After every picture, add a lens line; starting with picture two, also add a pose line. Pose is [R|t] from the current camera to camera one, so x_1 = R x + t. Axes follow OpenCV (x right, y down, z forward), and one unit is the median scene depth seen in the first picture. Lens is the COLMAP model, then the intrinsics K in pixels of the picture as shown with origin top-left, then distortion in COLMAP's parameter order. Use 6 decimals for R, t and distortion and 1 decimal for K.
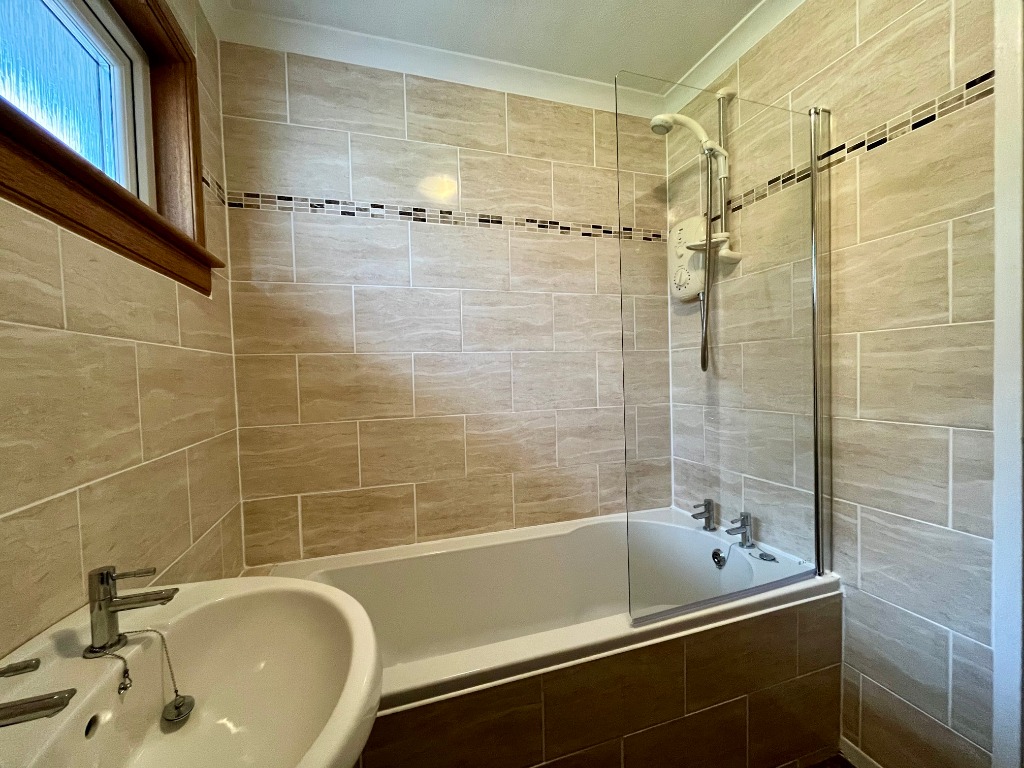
lens RADIAL K [[417.7, 0, 507.4], [0, 417.7, 384.5], [0, 0, 1]] dist [-0.000006, 0.000013]
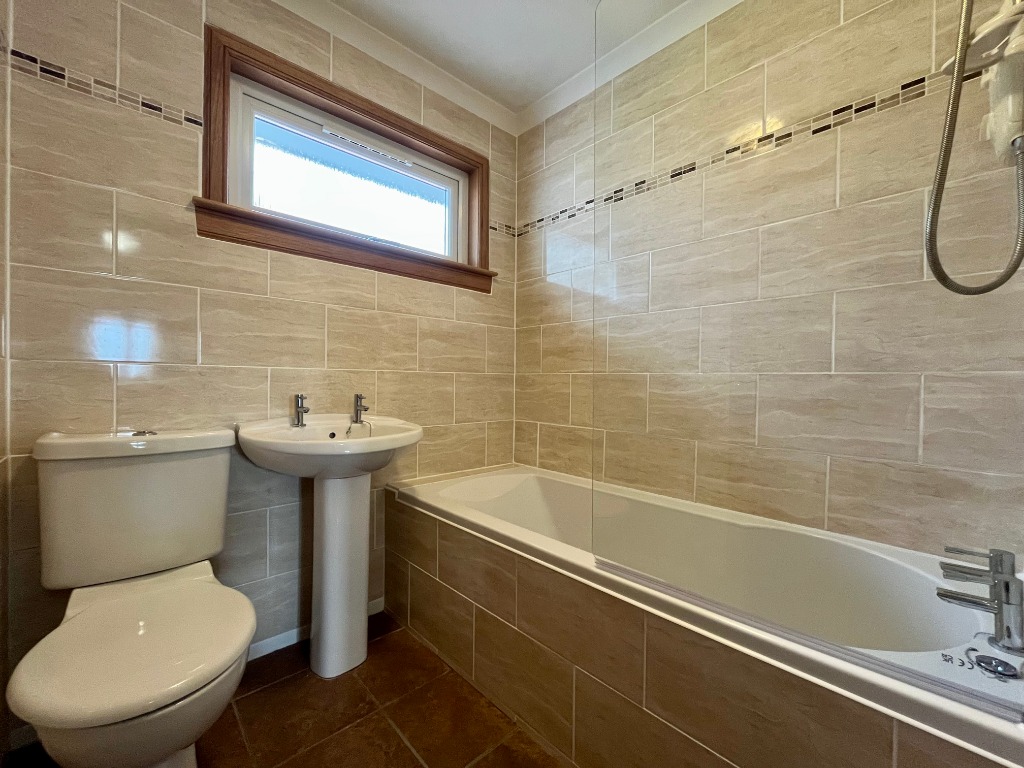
lens RADIAL K [[417.7, 0, 507.4], [0, 417.7, 384.5], [0, 0, 1]] dist [-0.000006, 0.000013]
pose [[0.427108, 0.040252, -0.903304, 0.695254], [-0.050309, 0.998519, 0.020707, 0.098332], [0.902800, 0.036600, 0.428500, 0.252531]]
